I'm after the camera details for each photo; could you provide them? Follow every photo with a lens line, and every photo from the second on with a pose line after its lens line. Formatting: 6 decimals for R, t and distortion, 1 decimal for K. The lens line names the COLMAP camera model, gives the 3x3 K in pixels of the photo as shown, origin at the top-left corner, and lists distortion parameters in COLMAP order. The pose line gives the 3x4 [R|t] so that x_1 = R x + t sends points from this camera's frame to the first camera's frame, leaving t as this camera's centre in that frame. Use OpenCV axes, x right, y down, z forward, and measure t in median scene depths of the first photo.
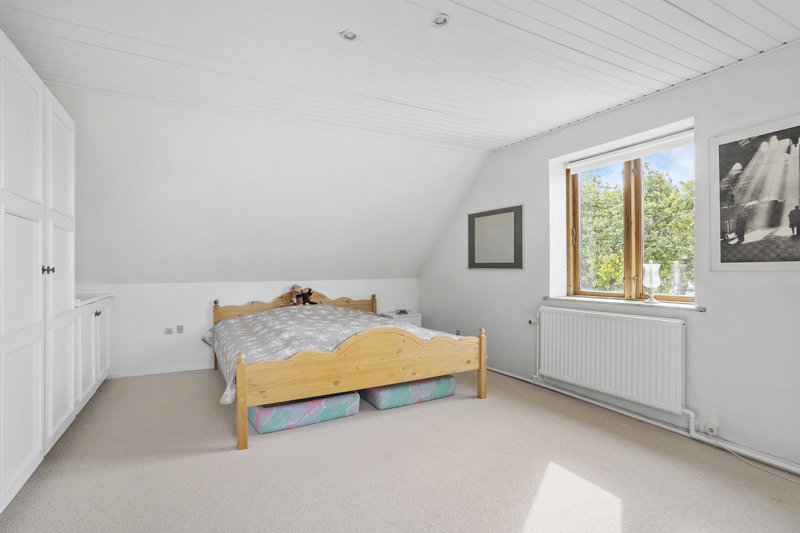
lens RADIAL K [[396.0, 0, 400.0], [0, 396.0, 266.5], [0, 0, 1]] dist [-0.003231, -0.000370]
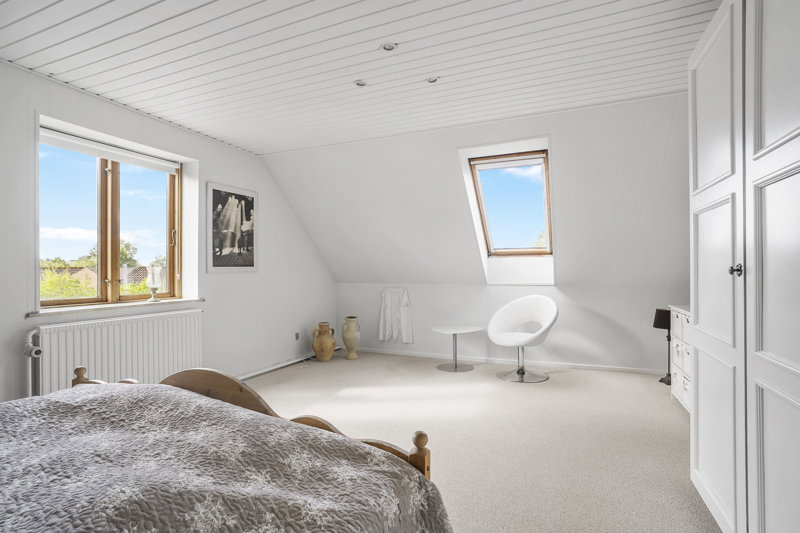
lens RADIAL K [[396.0, 0, 400.0], [0, 396.0, 266.5], [0, 0, 1]] dist [-0.003231, -0.000370]
pose [[-0.618036, 0.010958, 0.786074, -0.853200], [0.002514, 0.999925, -0.011963, 0.009523], [-0.786146, -0.005418, -0.618017, 1.428898]]
